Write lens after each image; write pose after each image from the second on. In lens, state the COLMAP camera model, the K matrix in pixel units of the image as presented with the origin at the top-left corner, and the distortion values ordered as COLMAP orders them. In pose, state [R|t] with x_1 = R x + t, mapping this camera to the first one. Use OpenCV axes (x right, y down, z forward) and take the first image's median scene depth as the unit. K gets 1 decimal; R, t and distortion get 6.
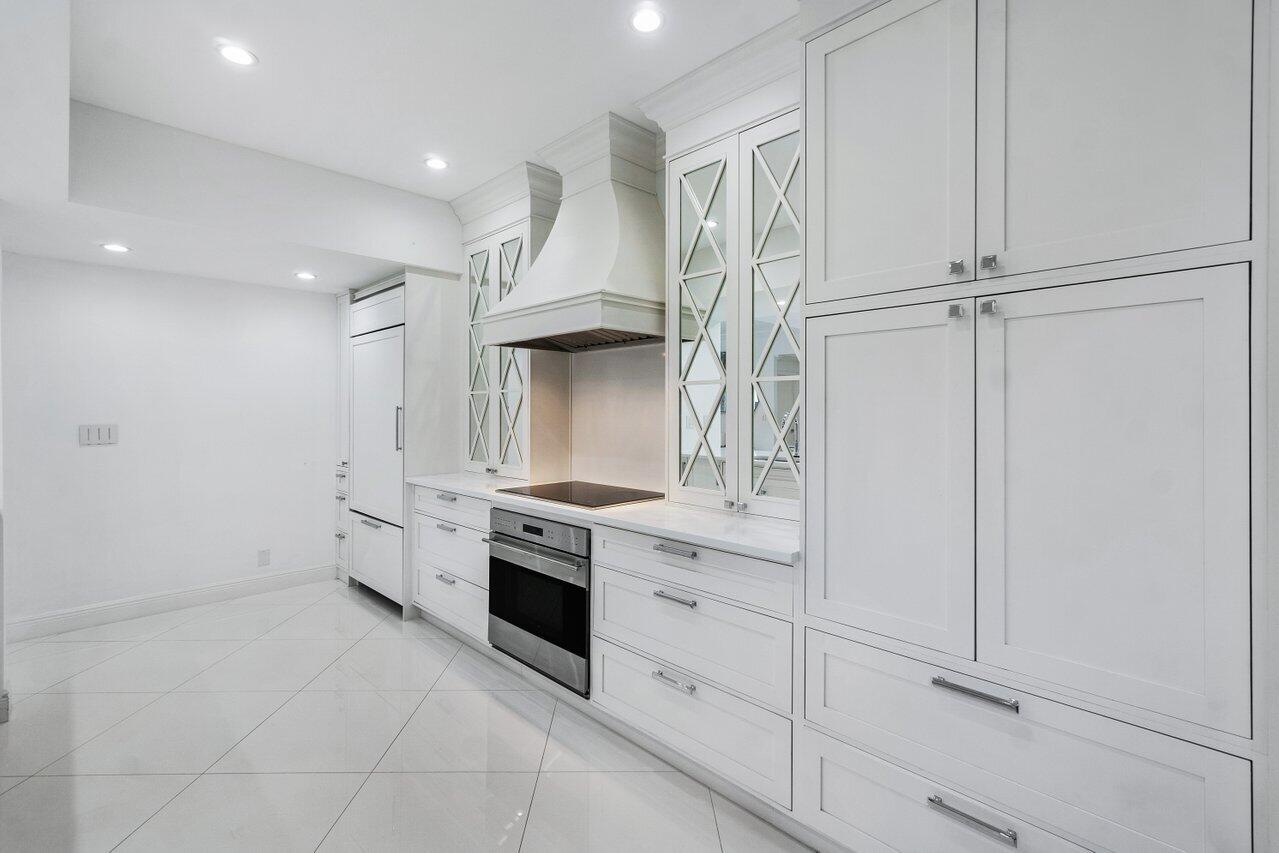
lens RADIAL K [[570.0, 0, 636.0], [0, 570.0, 414.9], [0, 0, 1]] dist [-0.000667, -0.000059]
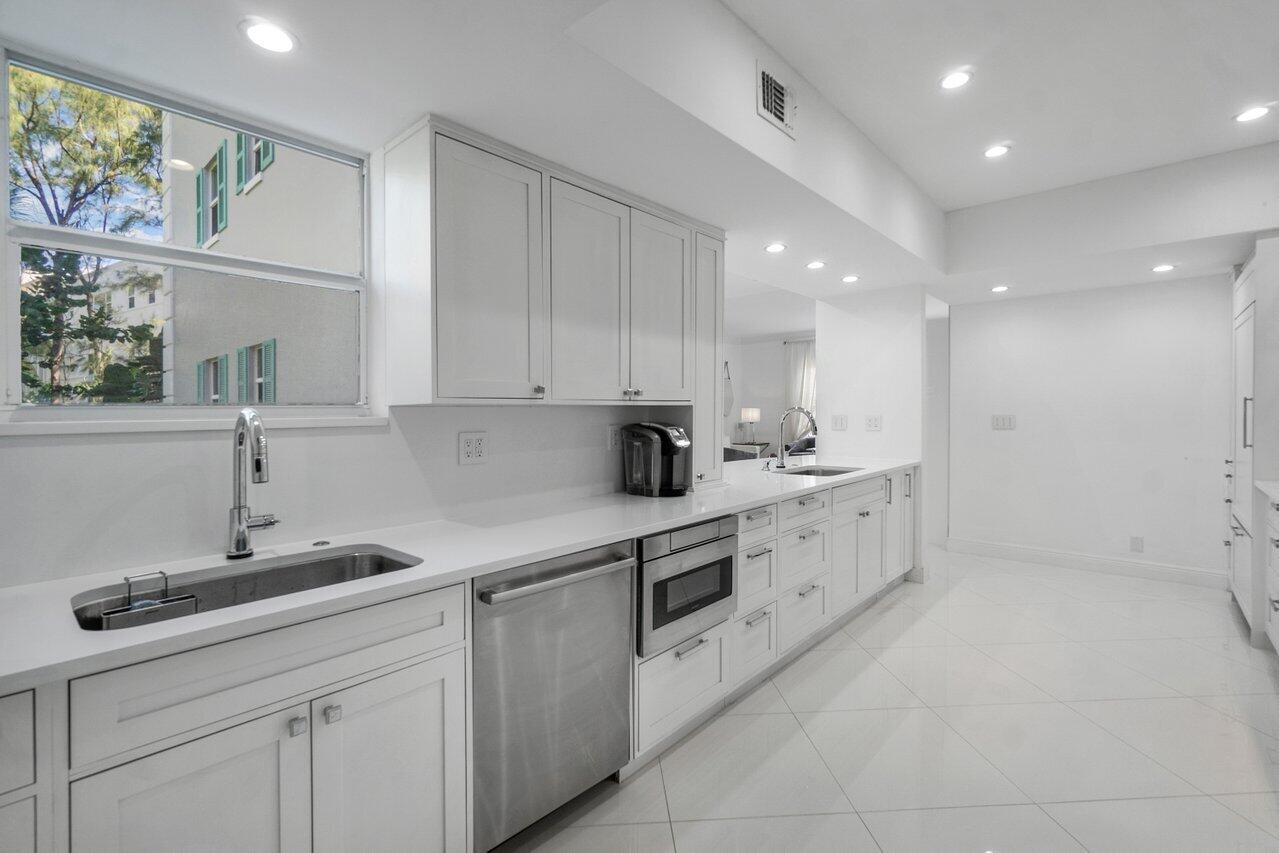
lens RADIAL K [[570.0, 0, 636.0], [0, 570.0, 414.9], [0, 0, 1]] dist [-0.000667, -0.000059]
pose [[0.051644, 0.010902, -0.998606, 0.401236], [0.000673, 0.999940, 0.010951, 0.000802], [0.998665, -0.001238, 0.051633, 0.030404]]
